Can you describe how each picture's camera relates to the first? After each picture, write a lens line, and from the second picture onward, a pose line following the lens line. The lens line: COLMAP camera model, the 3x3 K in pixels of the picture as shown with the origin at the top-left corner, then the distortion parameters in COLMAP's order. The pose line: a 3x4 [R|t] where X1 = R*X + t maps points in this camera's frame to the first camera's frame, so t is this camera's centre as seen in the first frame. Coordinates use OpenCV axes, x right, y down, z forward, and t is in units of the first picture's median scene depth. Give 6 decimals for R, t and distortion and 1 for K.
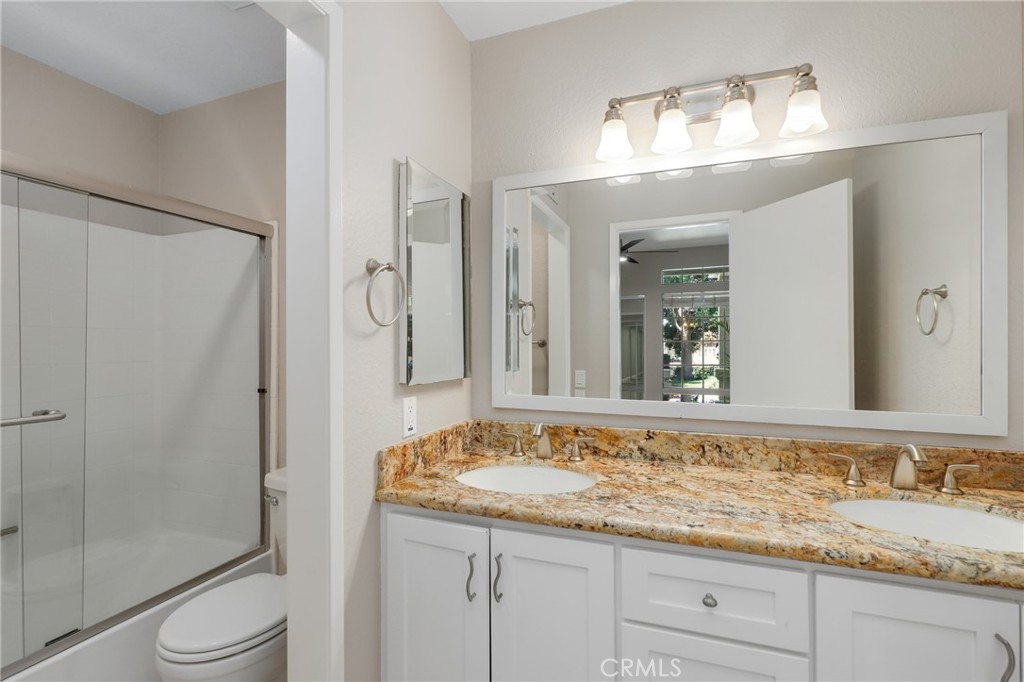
lens RADIAL K [[465.7, 0, 513.1], [0, 465.7, 343.6], [0, 0, 1]] dist [0.001620, 0.000897]
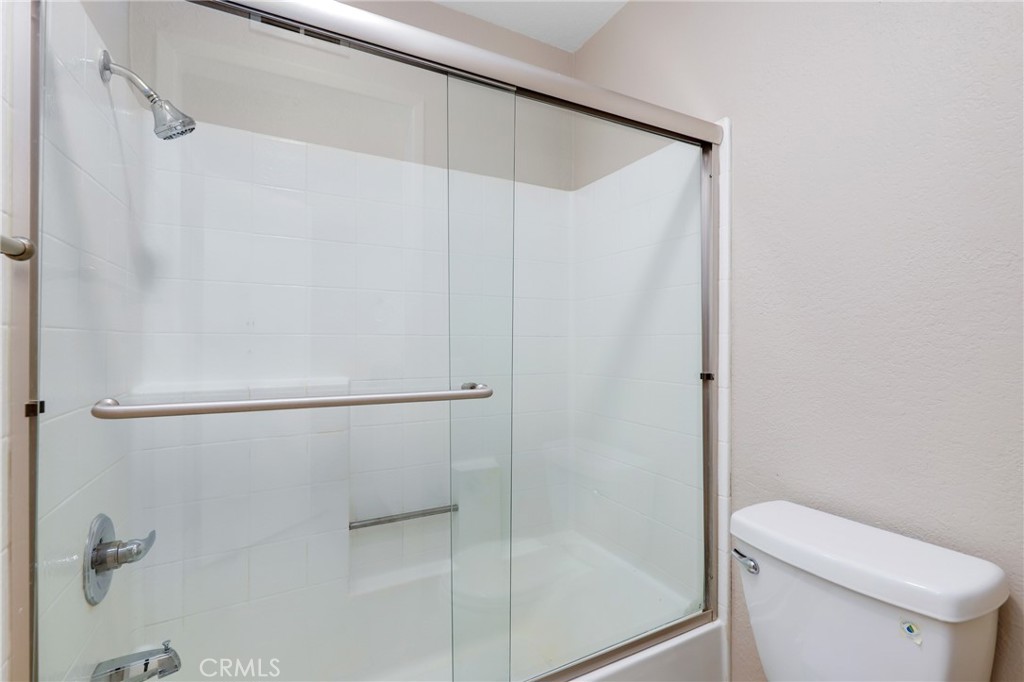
lens RADIAL K [[465.7, 0, 514.6], [0, 465.7, 338.9], [0, 0, 1]] dist [0.001620, 0.000897]
pose [[0.741287, 0.002284, -0.671185, -0.297605], [-0.000975, 0.999997, 0.002327, 0.046482], [0.671188, -0.001070, 0.741287, 0.323973]]
